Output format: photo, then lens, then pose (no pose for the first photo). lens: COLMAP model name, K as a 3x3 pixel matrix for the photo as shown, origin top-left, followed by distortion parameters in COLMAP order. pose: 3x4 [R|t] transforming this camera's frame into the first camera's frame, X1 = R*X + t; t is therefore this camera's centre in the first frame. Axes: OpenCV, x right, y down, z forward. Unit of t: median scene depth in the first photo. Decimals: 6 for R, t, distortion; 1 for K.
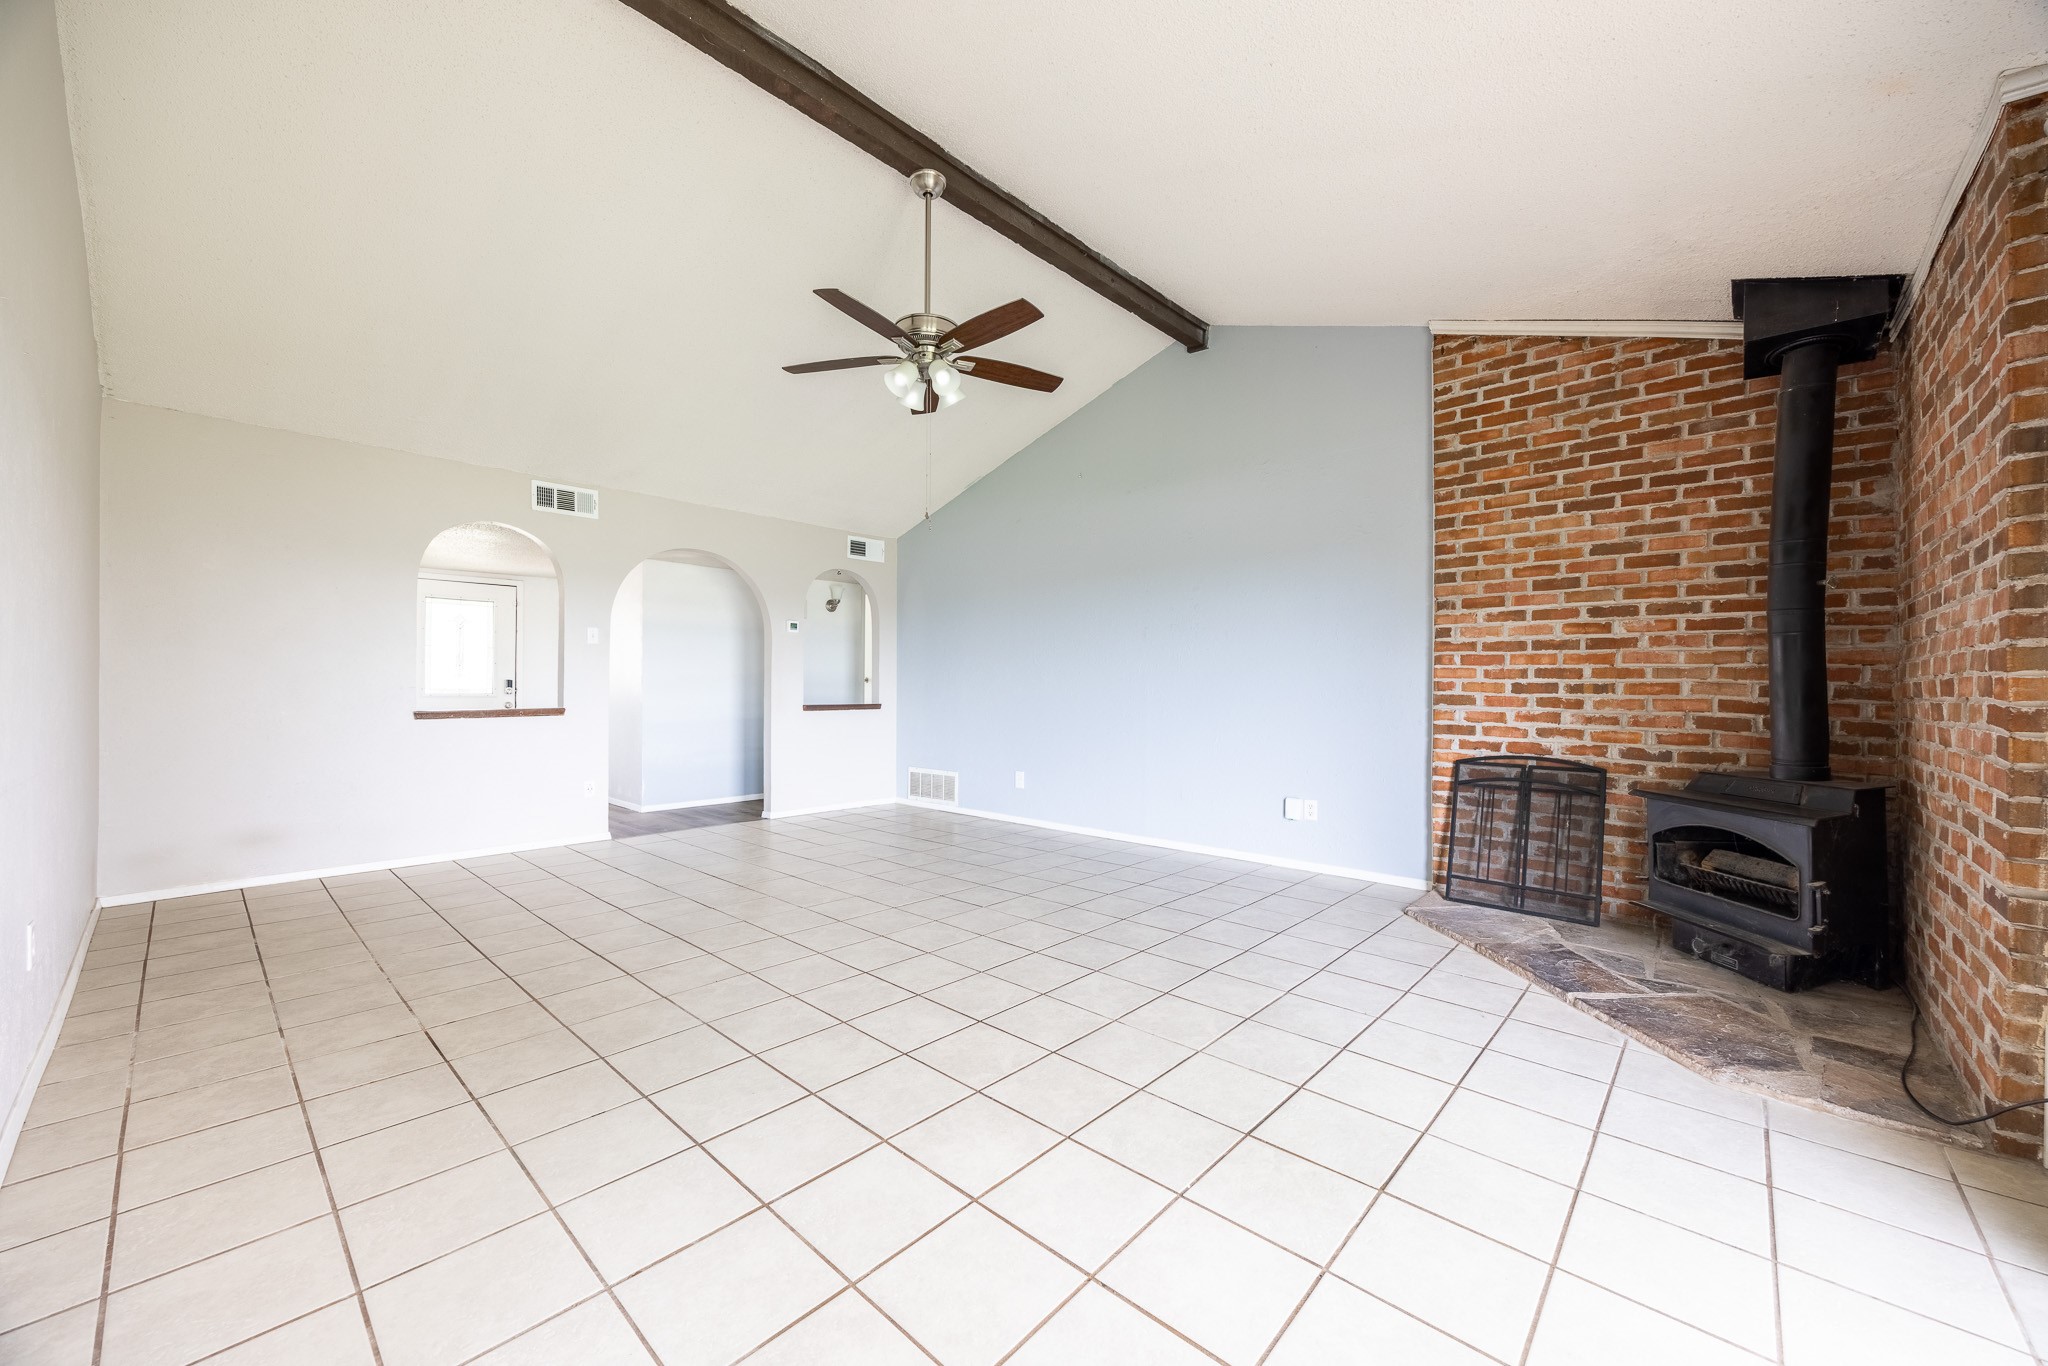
lens RADIAL K [[780.6, 0, 1013.2], [0, 780.6, 689.8], [0, 0, 1]] dist [-0.004092, 0.000149]
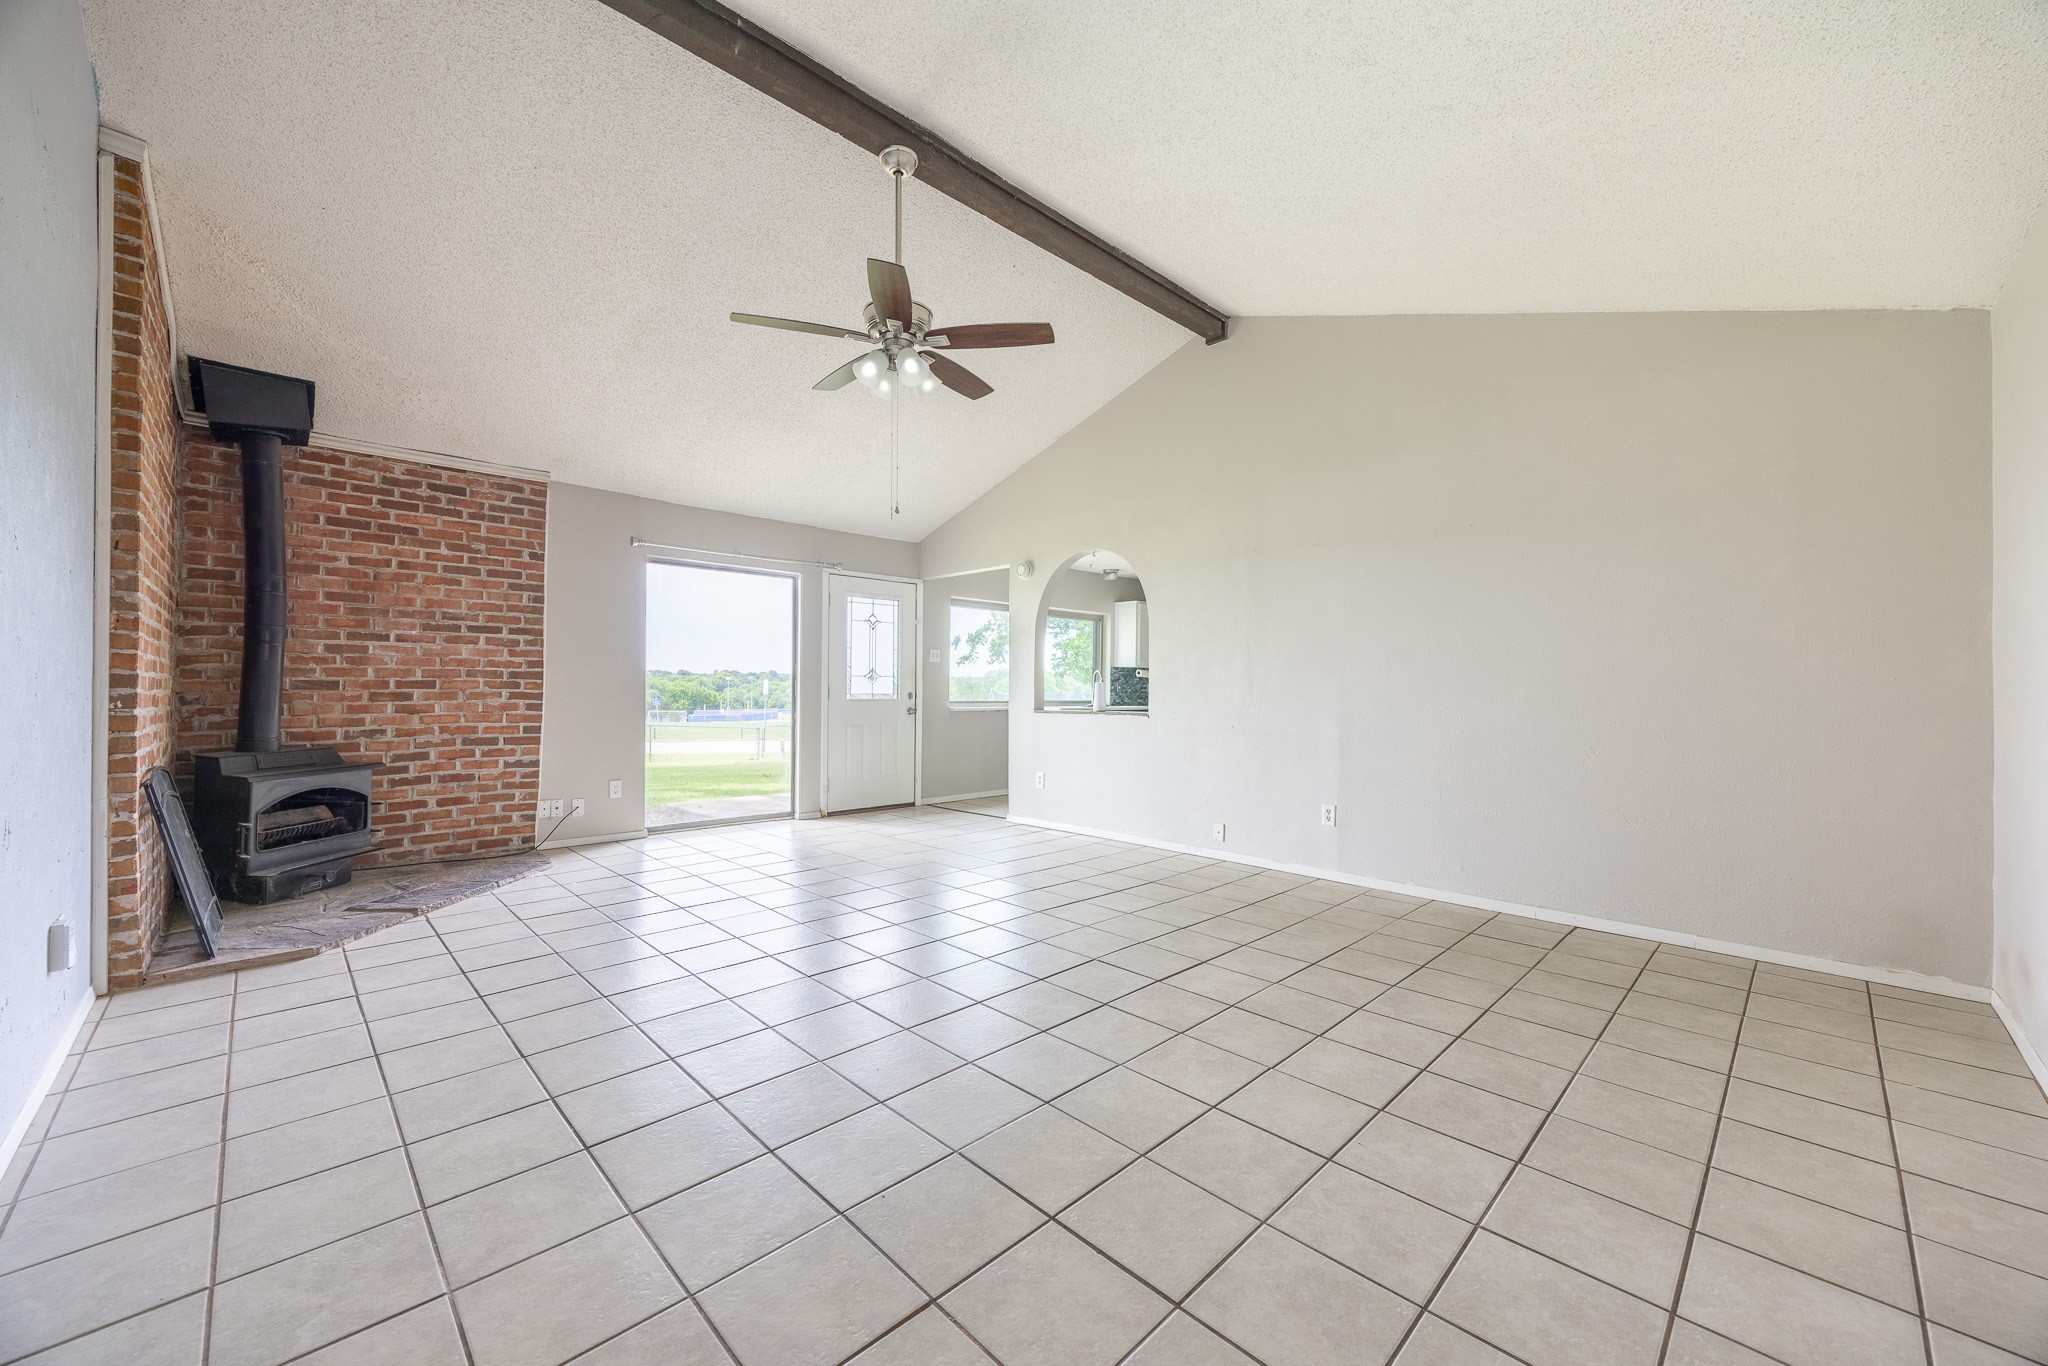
lens RADIAL K [[780.6, 0, 1021.3], [0, 780.6, 688.5], [0, 0, 1]] dist [-0.004092, 0.000149]
pose [[-0.999095, -0.010624, 0.041197, -0.304062], [-0.010546, 0.999942, 0.002106, -0.008959], [-0.041217, 0.001670, -0.999149, 1.937420]]
